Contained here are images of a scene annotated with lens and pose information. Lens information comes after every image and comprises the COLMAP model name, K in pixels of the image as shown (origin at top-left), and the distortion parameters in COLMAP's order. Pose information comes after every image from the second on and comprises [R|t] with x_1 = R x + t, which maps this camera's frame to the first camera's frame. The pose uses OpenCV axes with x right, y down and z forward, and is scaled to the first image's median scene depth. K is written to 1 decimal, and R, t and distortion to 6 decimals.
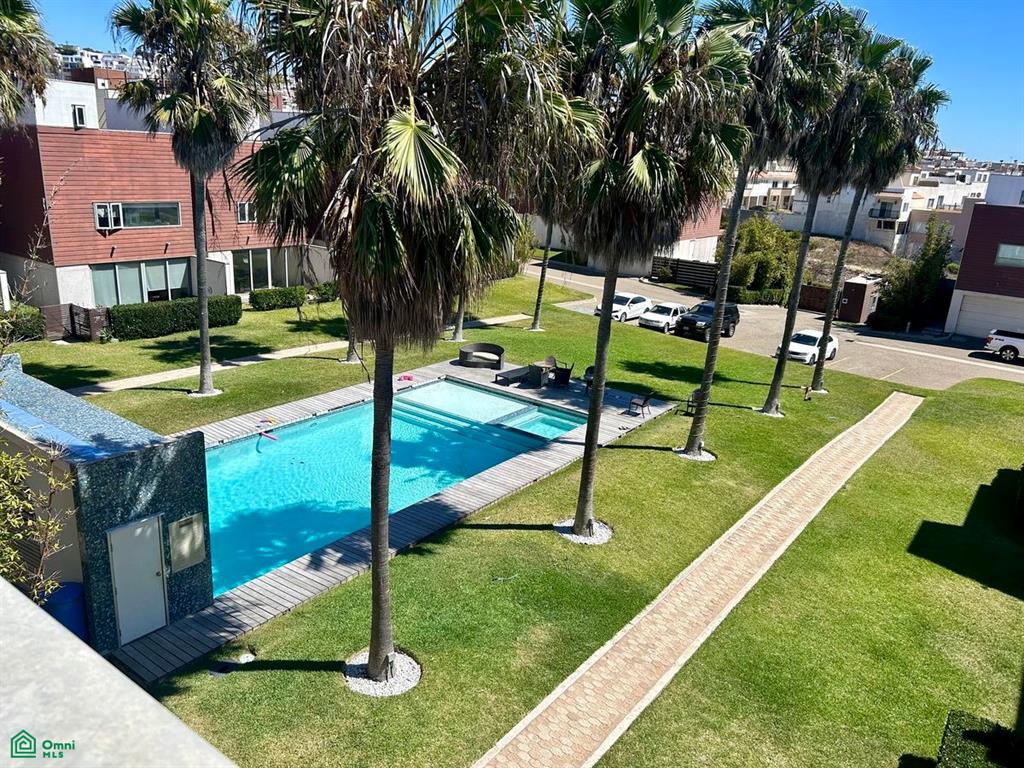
lens RADIAL K [[772.9, 0, 512.0], [0, 772.9, 384.0], [0, 0, 1]] dist [0.000470, -0.006115]
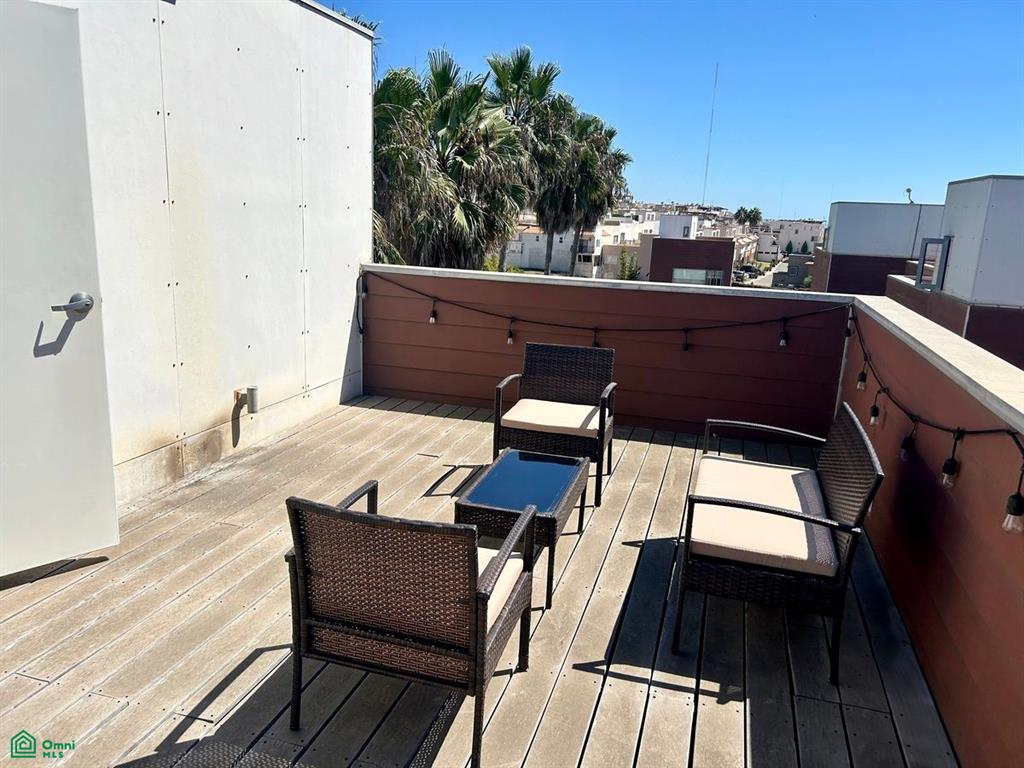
lens RADIAL K [[772.9, 0, 512.0], [0, 772.9, 384.0], [0, 0, 1]] dist [0.000470, -0.006115]
pose [[0.934877, -0.092141, 0.342806, -0.108501], [0.110954, 0.993187, -0.035633, 0.034767], [-0.337187, 0.071348, 0.938730, -0.137007]]
